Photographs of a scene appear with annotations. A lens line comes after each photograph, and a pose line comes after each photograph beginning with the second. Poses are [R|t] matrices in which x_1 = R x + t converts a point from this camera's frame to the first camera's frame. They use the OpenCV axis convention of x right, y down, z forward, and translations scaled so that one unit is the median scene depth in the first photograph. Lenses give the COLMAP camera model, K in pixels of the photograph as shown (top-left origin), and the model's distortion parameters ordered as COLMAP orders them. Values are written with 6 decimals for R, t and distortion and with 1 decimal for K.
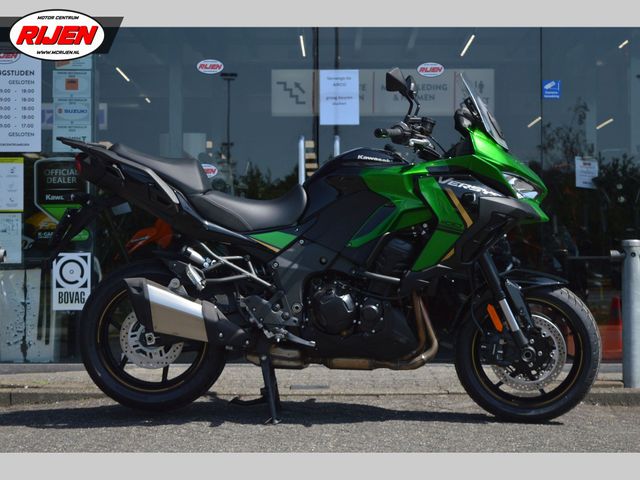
lens RADIAL K [[1430.4, 0, 317.3], [0, 1430.4, 241.6], [0, 0, 1]] dist [0.117463, 0.000000]
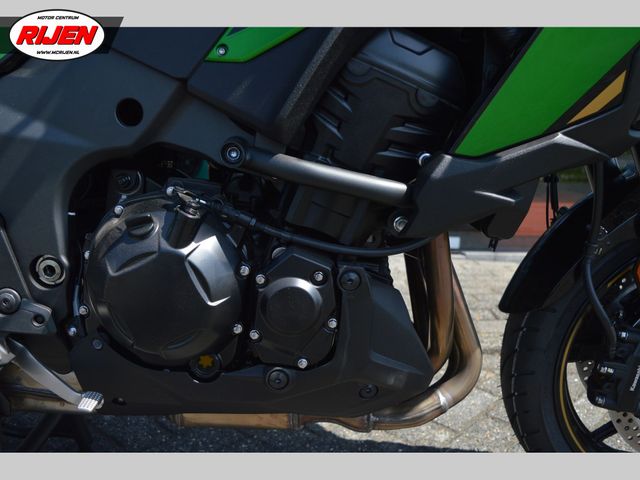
lens RADIAL K [[608.1, 0, 320.4], [0, 608.1, 238.8], [0, 0, 1]] dist [-0.076659, 0.000000]
pose [[0.997641, 0.012196, 0.067562, 0.030488], [-0.024297, 0.983124, 0.181320, 0.014118], [-0.064211, -0.182534, 0.981101, 0.790304]]
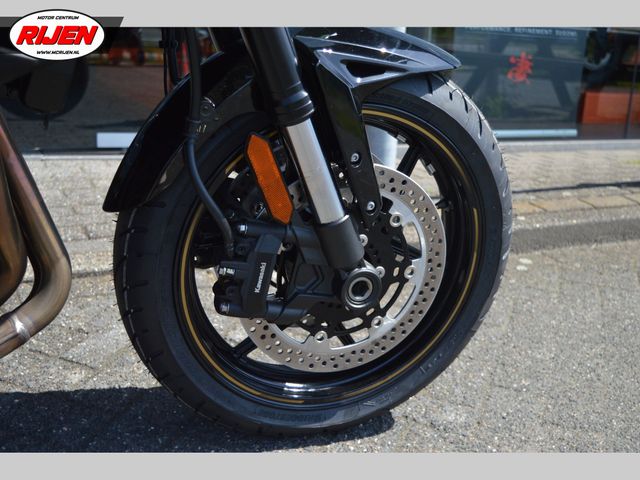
lens RADIAL K [[763.5, 0, 323.9], [0, 763.5, 238.8], [0, 0, 1]] dist [-0.064441, 0.000000]
pose [[0.890120, -0.074940, 0.449522, 0.056669], [-0.063912, 0.956111, 0.285950, 0.017426], [-0.451222, -0.283260, 0.846264, 0.782509]]
